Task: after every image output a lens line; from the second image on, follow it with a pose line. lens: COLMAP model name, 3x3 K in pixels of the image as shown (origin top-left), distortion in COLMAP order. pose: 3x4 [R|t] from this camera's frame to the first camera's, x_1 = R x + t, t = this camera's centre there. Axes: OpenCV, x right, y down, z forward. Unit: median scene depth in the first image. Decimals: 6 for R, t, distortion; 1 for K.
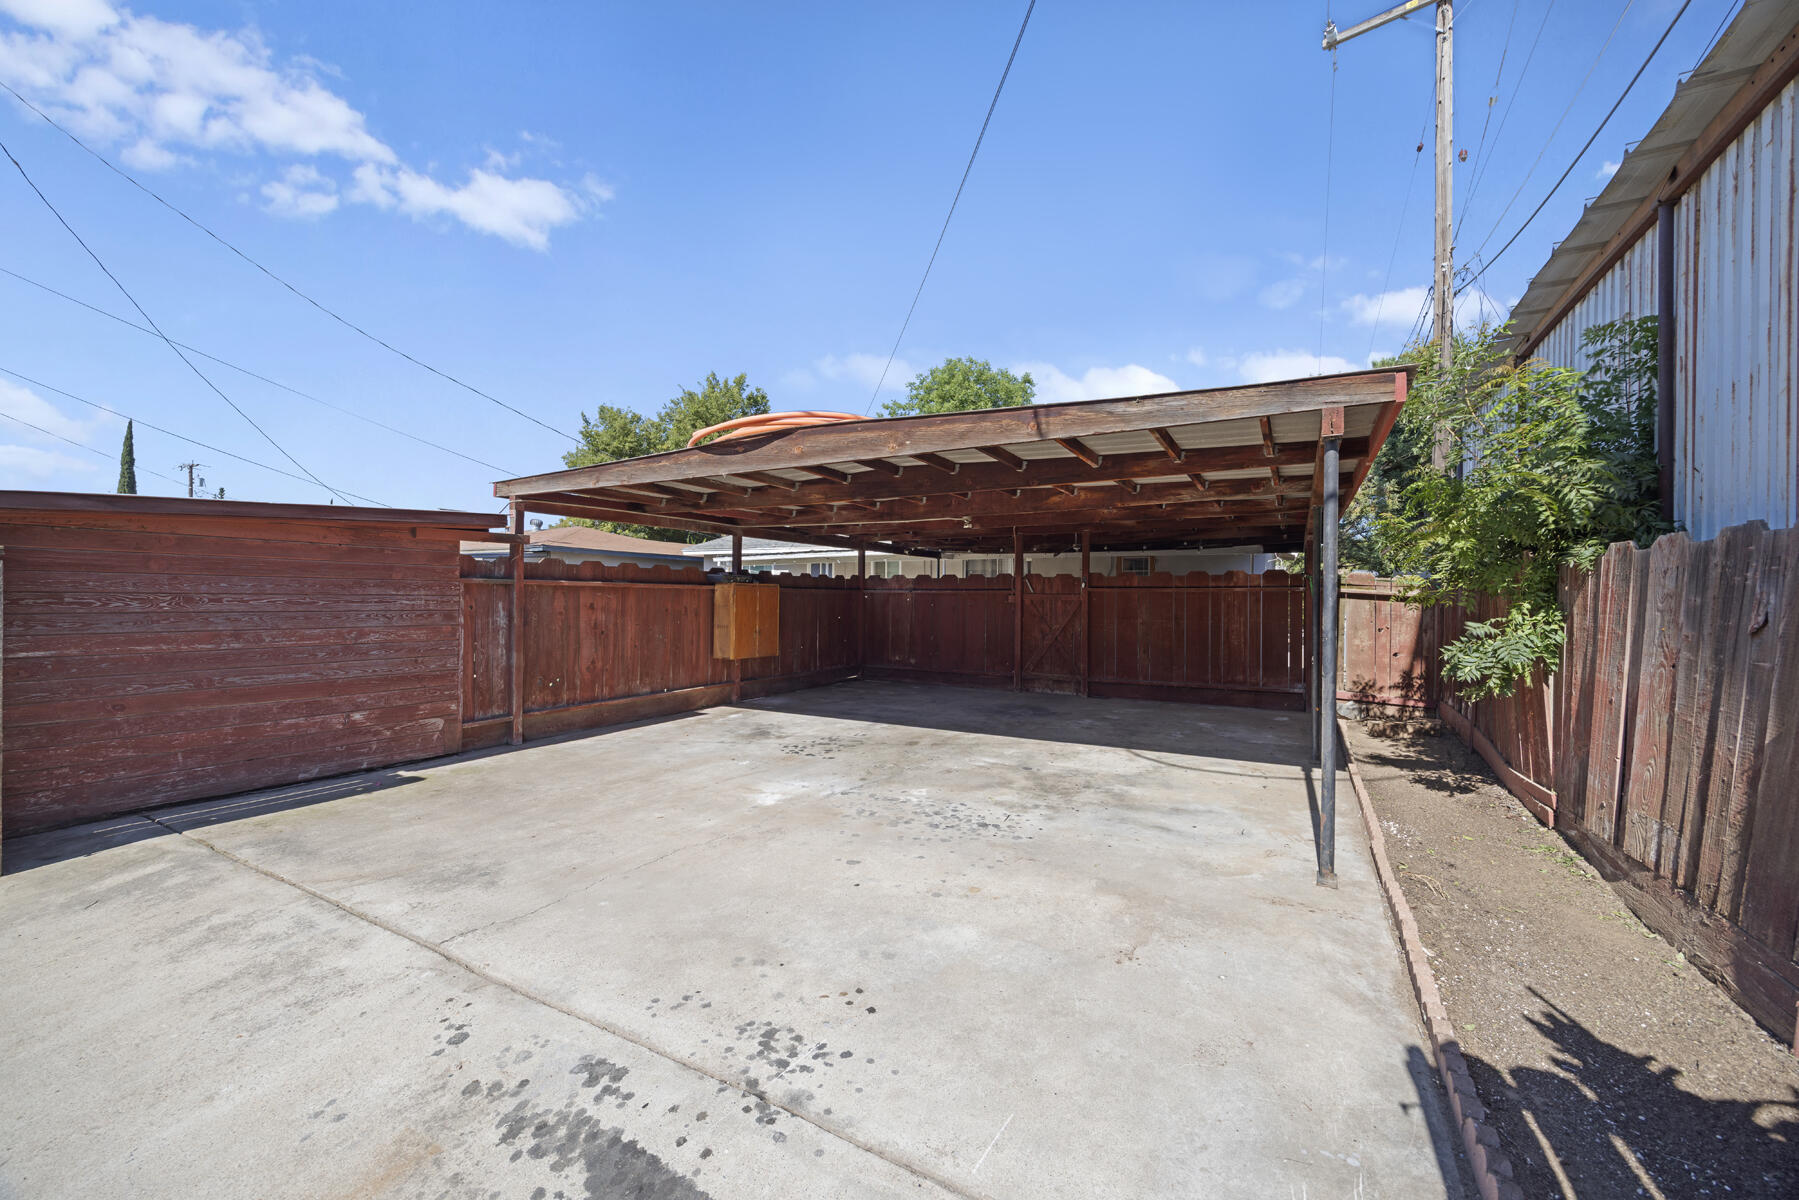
lens RADIAL K [[699.2, 0, 904.3], [0, 699.2, 597.2], [0, 0, 1]] dist [0.003630, -0.000547]
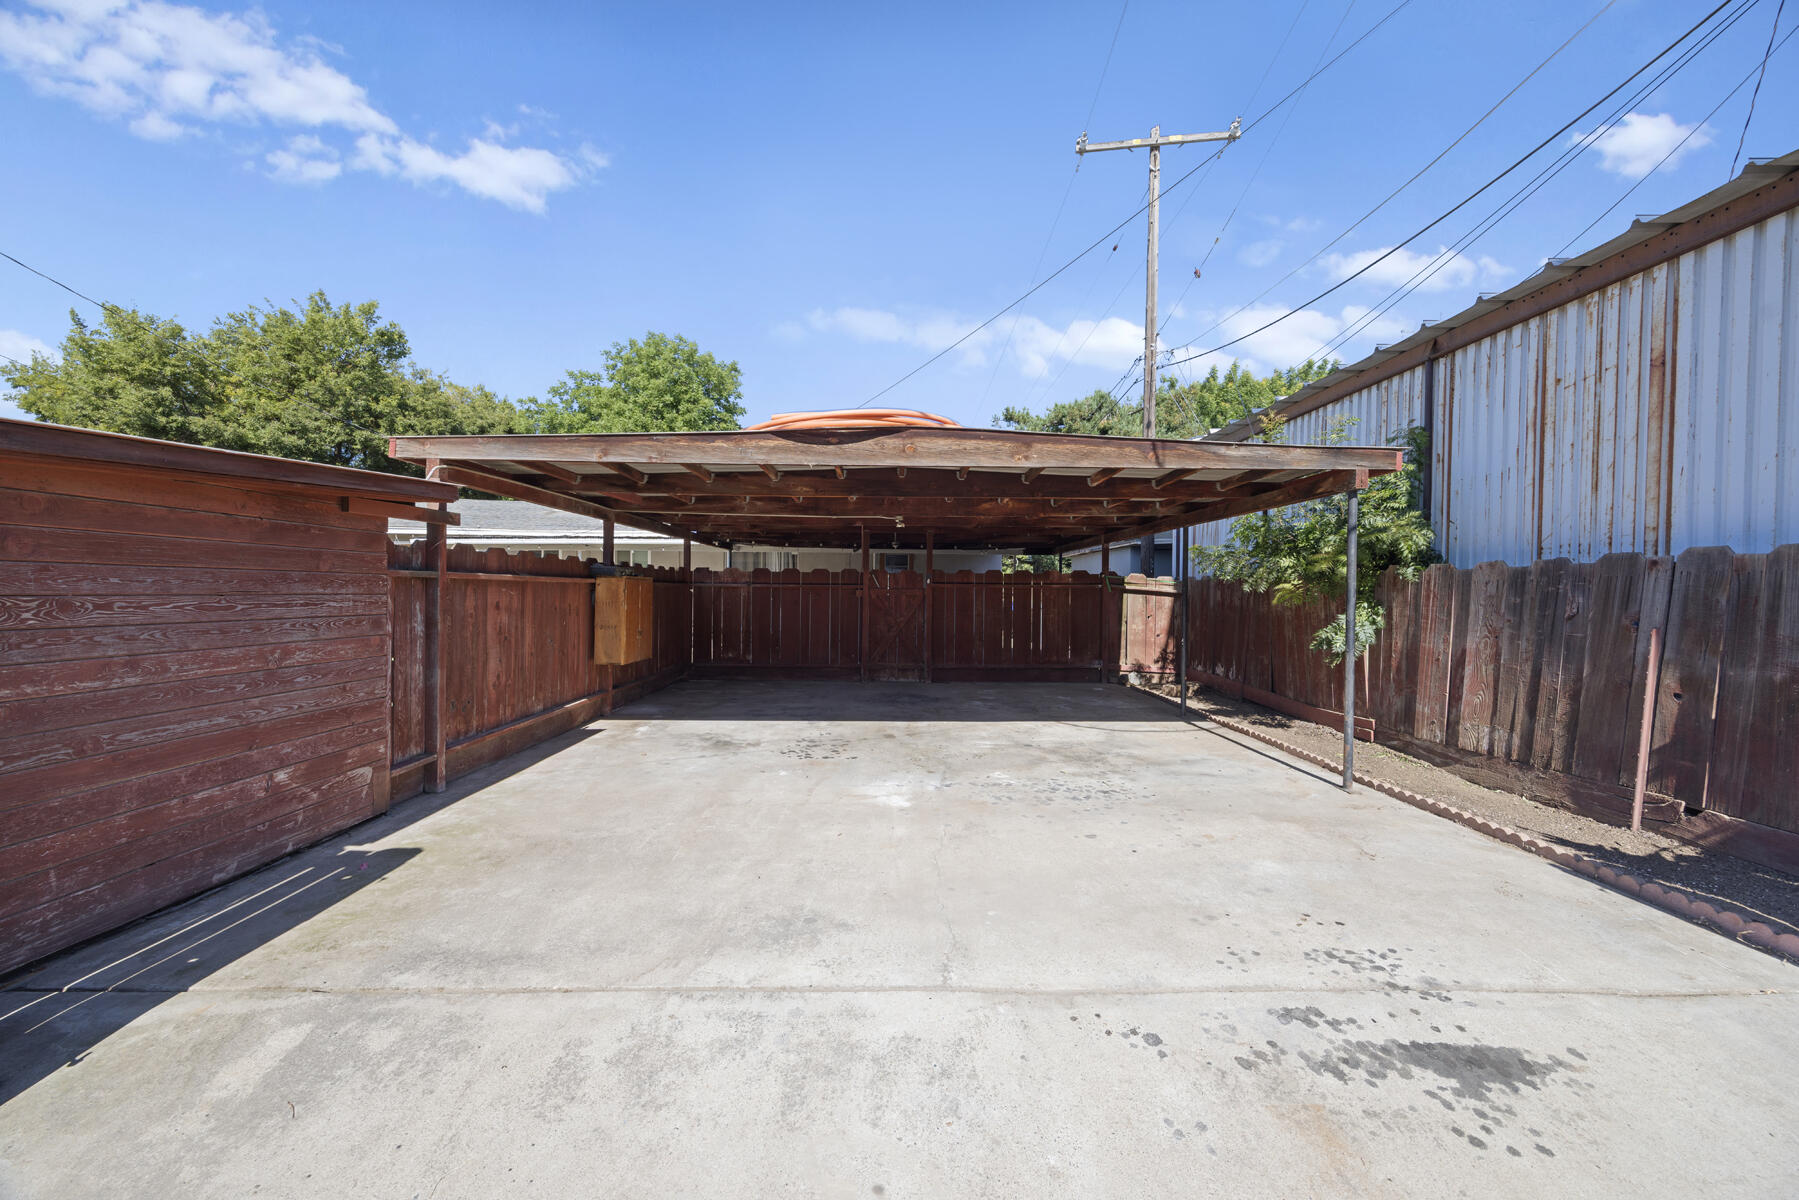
lens RADIAL K [[699.2, 0, 904.3], [0, 699.2, 597.2], [0, 0, 1]] dist [0.003630, -0.000547]
pose [[0.866701, -0.004082, 0.498812, -0.702531], [-0.003143, 0.999902, 0.013645, -0.013918], [-0.498819, -0.013394, 0.866603, 0.146196]]
